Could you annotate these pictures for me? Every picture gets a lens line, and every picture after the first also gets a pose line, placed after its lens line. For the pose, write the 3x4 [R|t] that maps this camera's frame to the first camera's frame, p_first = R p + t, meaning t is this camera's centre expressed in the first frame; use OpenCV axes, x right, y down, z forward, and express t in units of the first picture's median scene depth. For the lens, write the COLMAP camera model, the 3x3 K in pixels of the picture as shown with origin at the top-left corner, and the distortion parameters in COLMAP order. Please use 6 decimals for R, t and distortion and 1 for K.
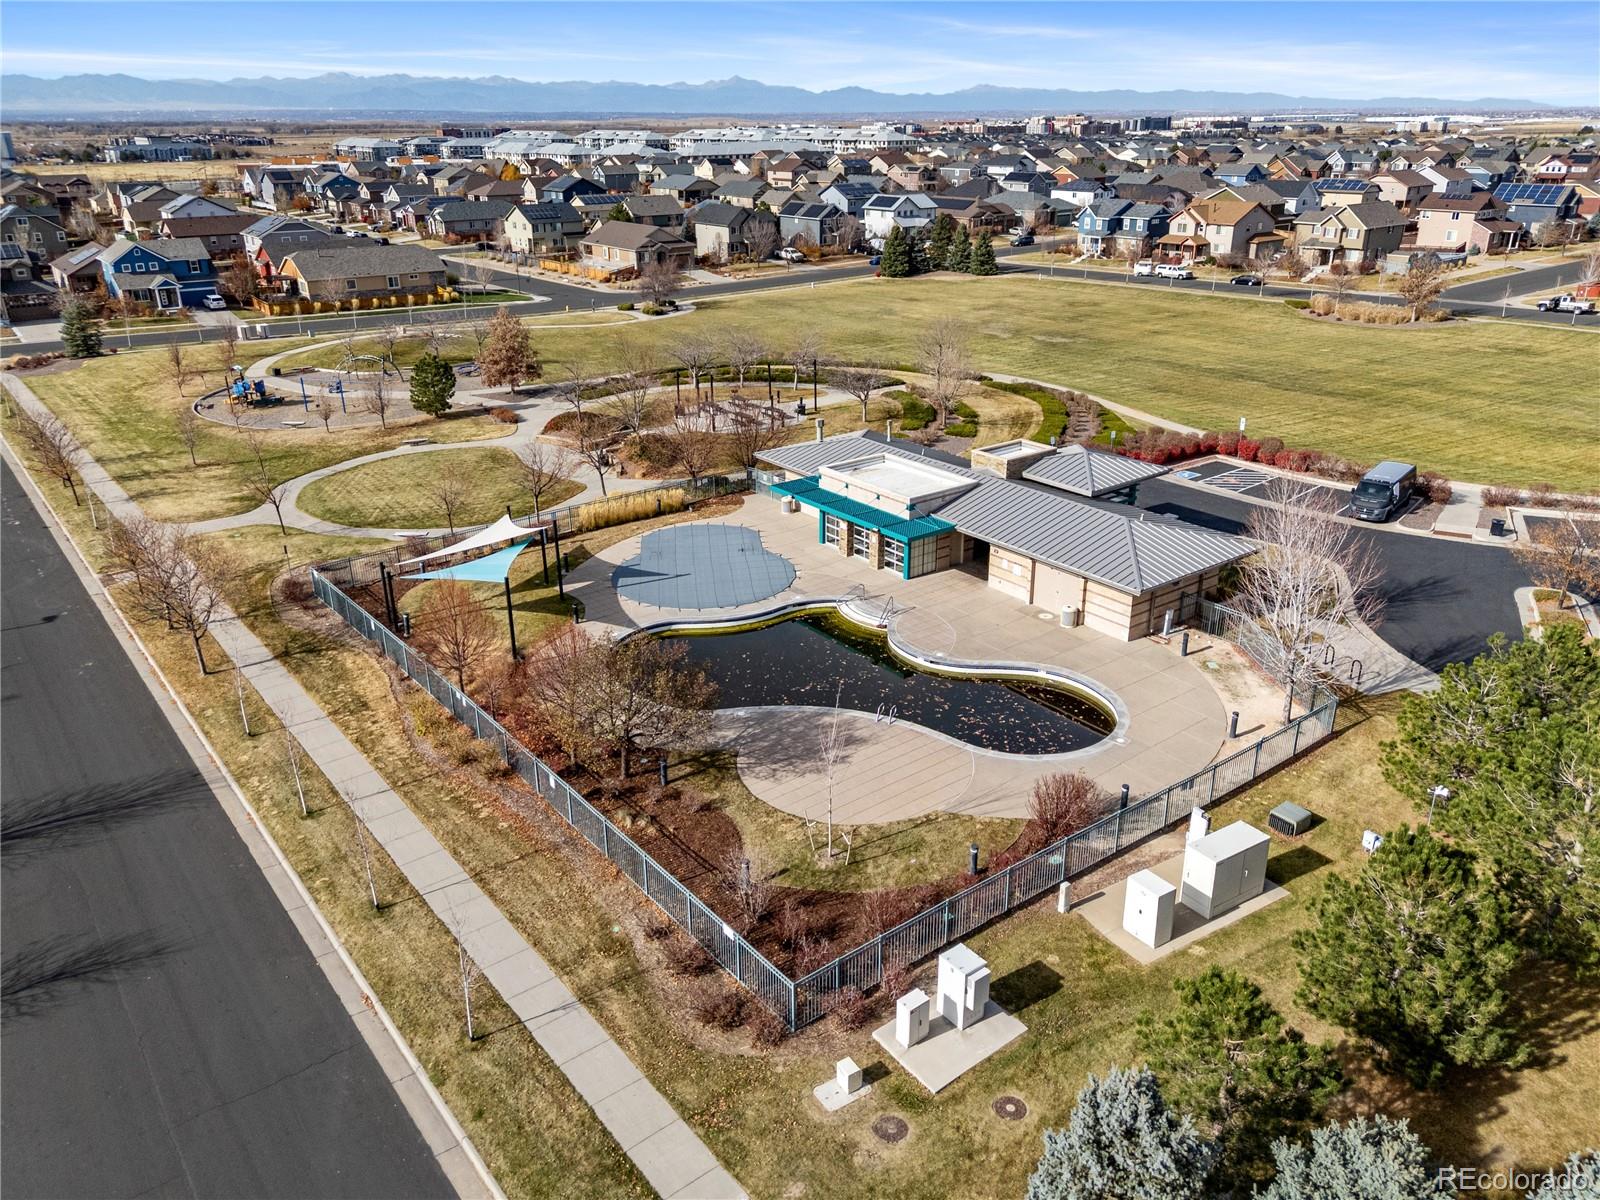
lens RADIAL K [[1172.8, 0, 796.9], [0, 1172.8, 593.2], [0, 0, 1]] dist [0.091360, -0.106056]
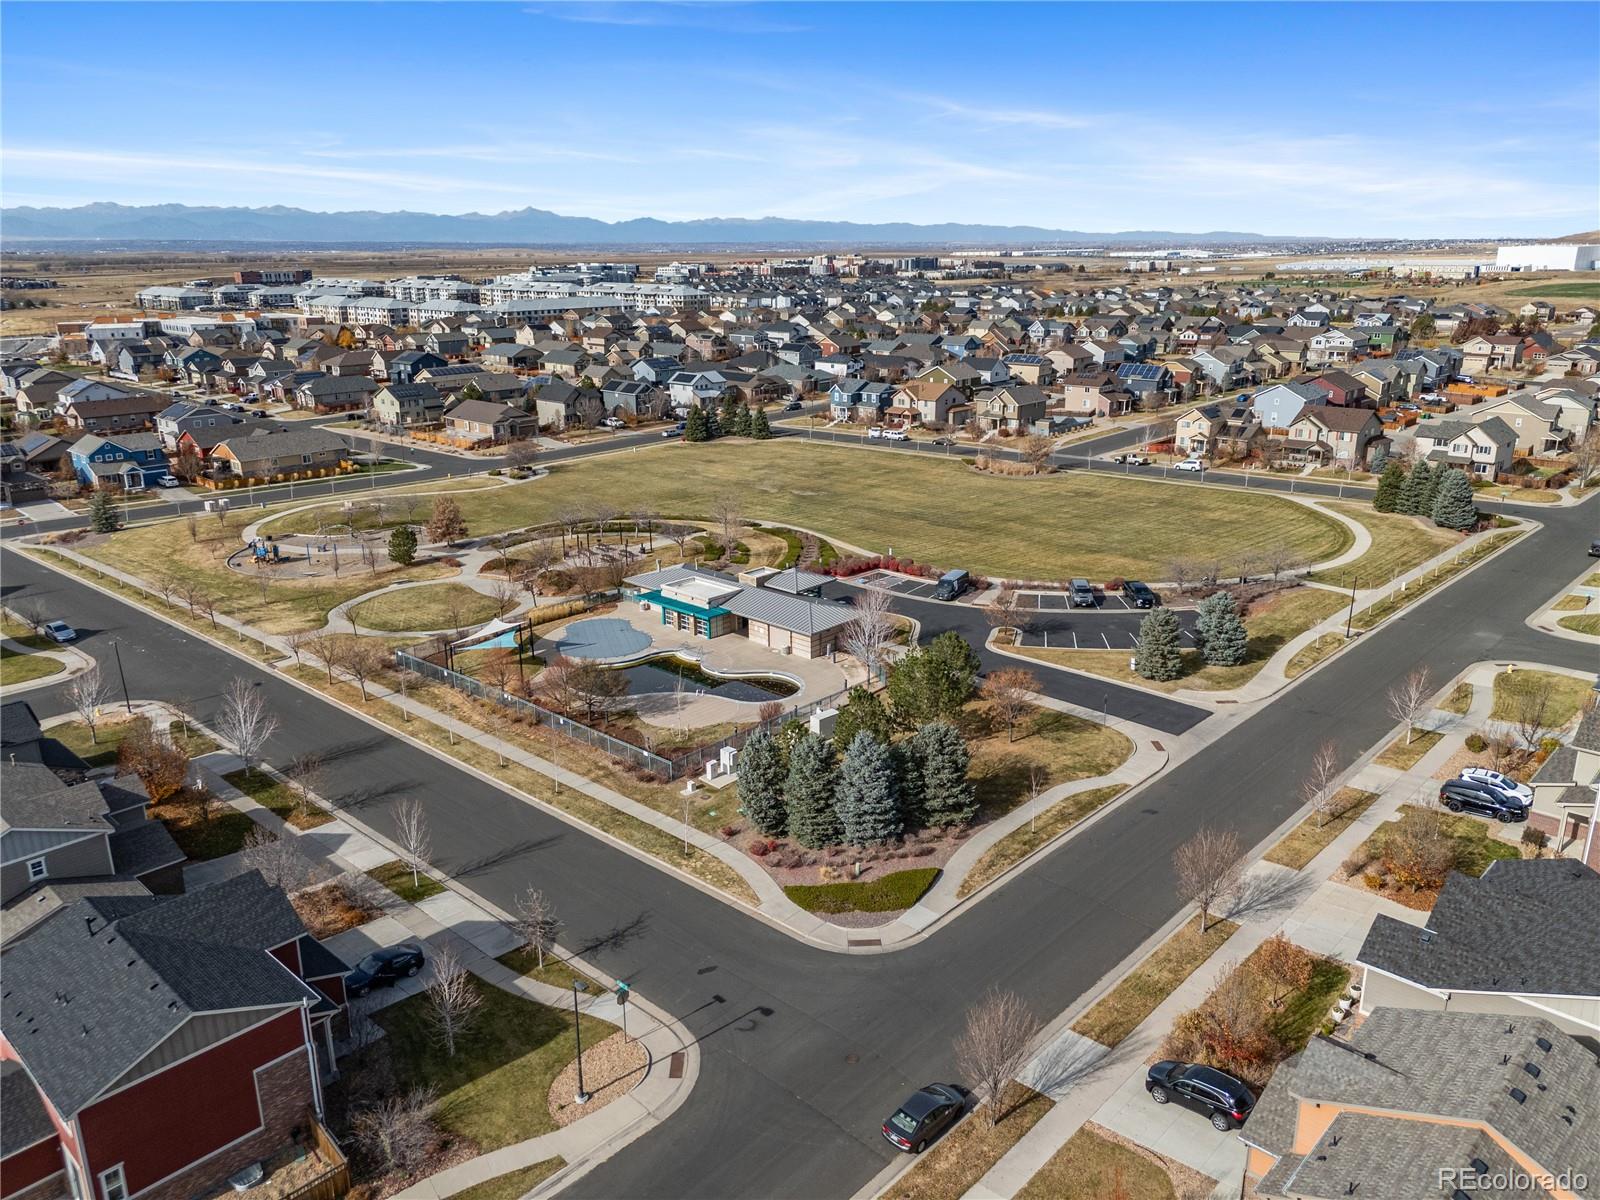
lens RADIAL K [[1172.8, 0, 796.9], [0, 1172.8, 593.2], [0, 0, 1]] dist [0.091360, -0.106056]
pose [[0.986549, -0.047491, 0.156413, -0.024879], [0.062381, 0.993830, -0.091704, 0.038365], [-0.151093, 0.100228, 0.983425, -0.369191]]
